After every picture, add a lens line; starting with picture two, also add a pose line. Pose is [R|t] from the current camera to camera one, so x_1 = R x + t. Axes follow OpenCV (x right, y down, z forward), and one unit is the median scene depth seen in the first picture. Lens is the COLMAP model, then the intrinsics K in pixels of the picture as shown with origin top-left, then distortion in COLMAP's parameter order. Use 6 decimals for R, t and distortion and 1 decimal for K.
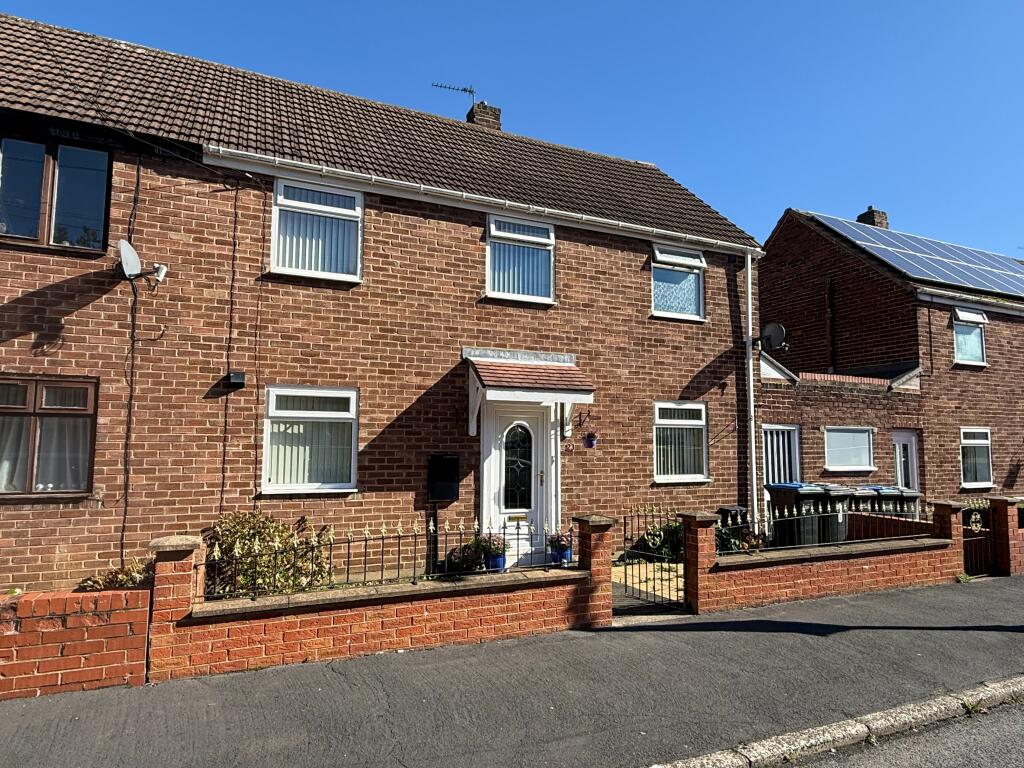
lens RADIAL K [[615.7, 0, 516.3], [0, 615.7, 385.1], [0, 0, 1]] dist [-0.003278, 0.004168]
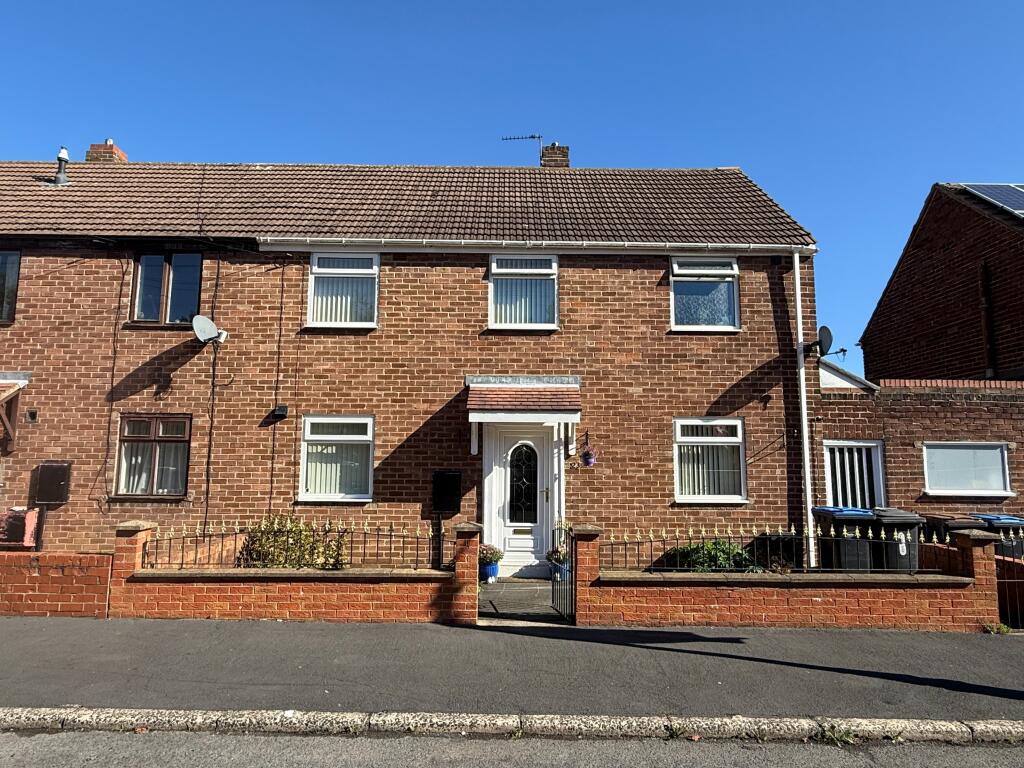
lens RADIAL K [[615.7, 0, 510.6], [0, 615.7, 385.3], [0, 0, 1]] dist [-0.003278, 0.004168]
pose [[0.913559, -0.052725, -0.403274, 0.470360], [0.036815, 0.998211, -0.047109, 0.012940], [0.405036, 0.028190, 0.913866, 0.005967]]
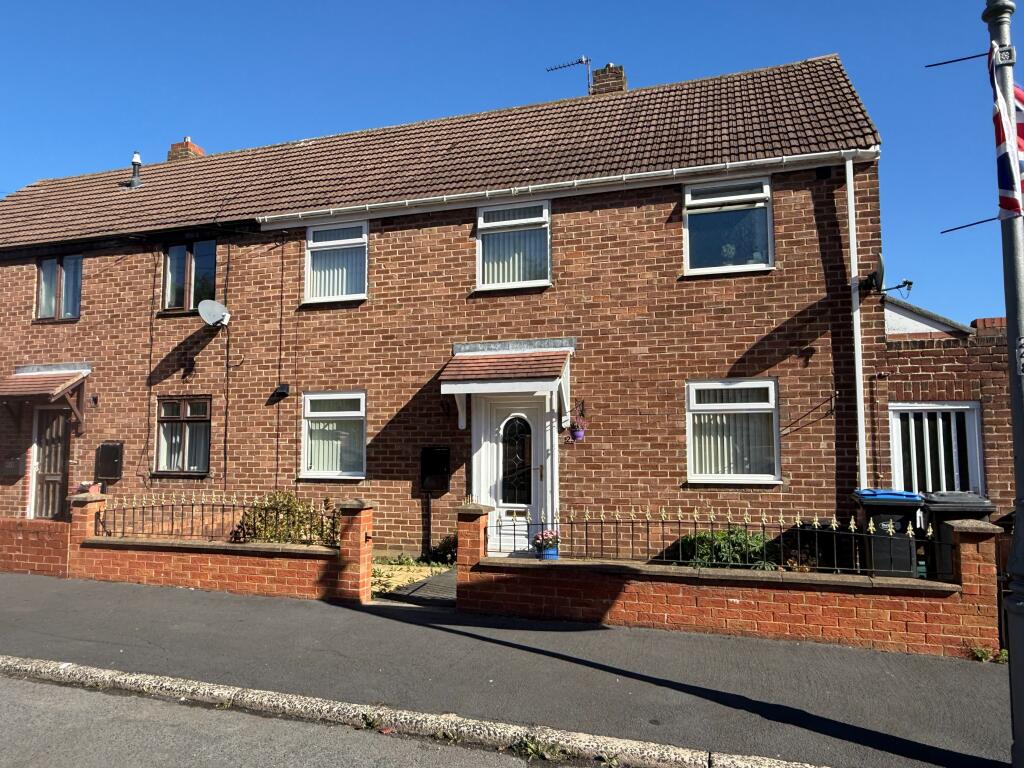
lens RADIAL K [[691.1, 0, 512.1], [0, 691.1, 384.2], [0, 0, 1]] dist [-0.003880, 0.004483]
pose [[0.740365, -0.066072, -0.668950, 0.810445], [0.069674, 0.997340, -0.021395, 0.040210], [0.668584, -0.030768, 0.743000, 0.213793]]
